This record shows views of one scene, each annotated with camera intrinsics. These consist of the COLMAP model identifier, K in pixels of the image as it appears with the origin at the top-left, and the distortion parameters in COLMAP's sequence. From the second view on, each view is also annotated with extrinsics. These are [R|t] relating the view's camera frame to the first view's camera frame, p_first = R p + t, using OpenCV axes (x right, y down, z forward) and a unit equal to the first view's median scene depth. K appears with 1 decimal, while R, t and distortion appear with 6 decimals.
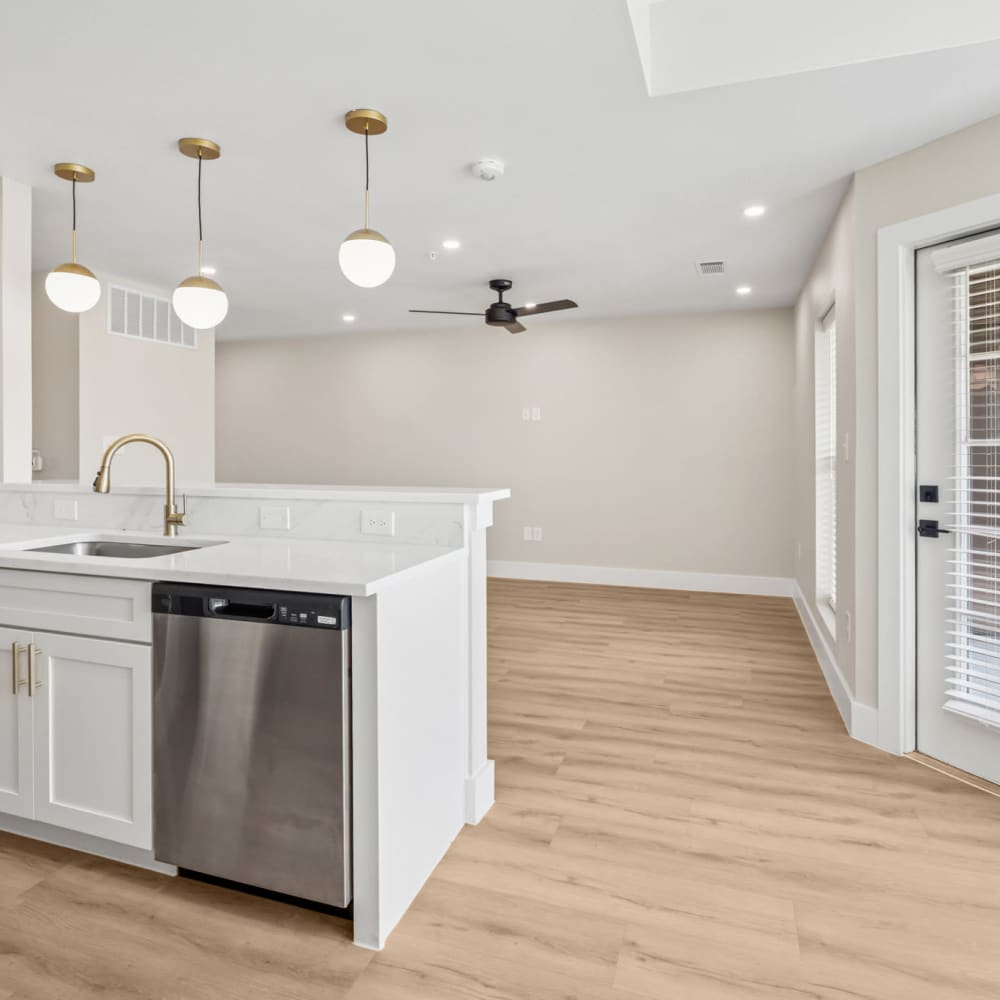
lens RADIAL K [[660.0, 0, 500.1], [0, 660.0, 446.9], [0, 0, 1]] dist [0.004411, 0.002246]
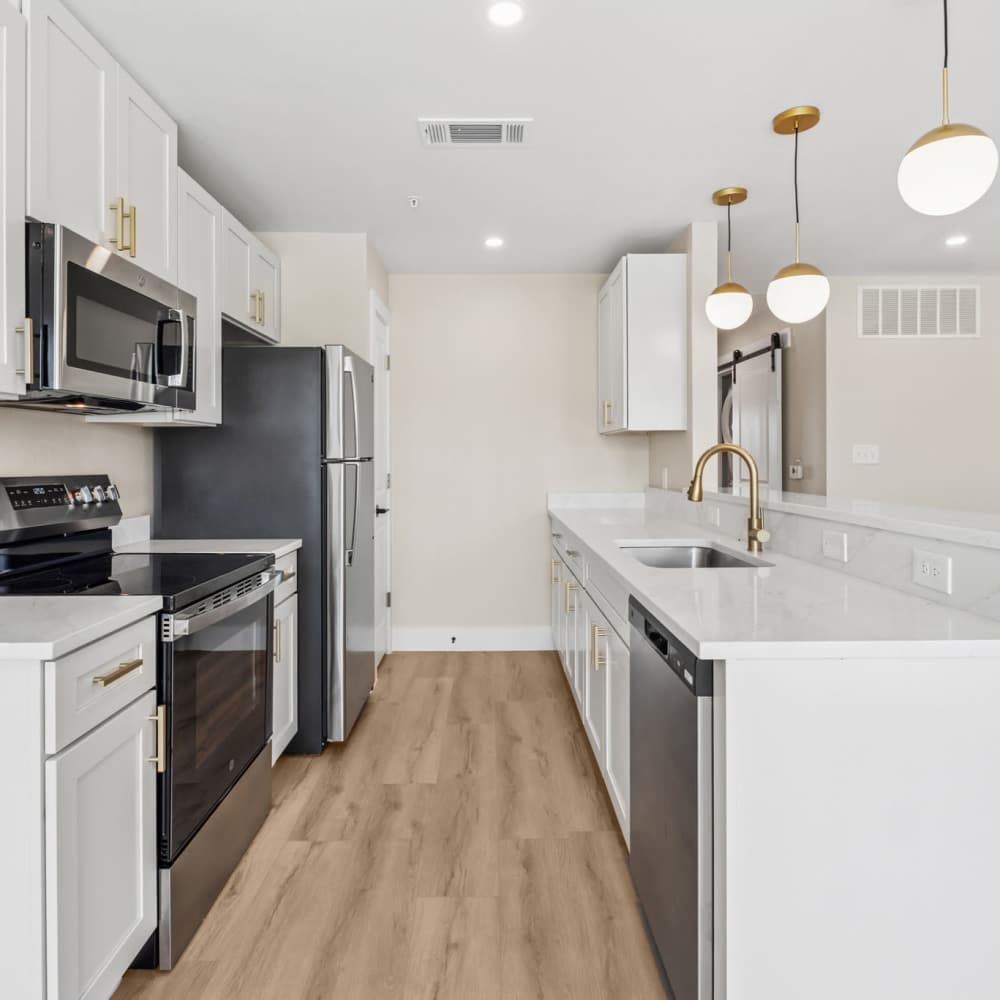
lens RADIAL K [[660.0, 0, 474.8], [0, 660.0, 456.0], [0, 0, 1]] dist [0.004411, 0.002246]
pose [[0.345311, -0.006885, -0.938463, 0.251553], [0.006396, 0.999967, -0.004983, 0.001490], [0.938466, -0.004282, 0.345344, 0.316096]]
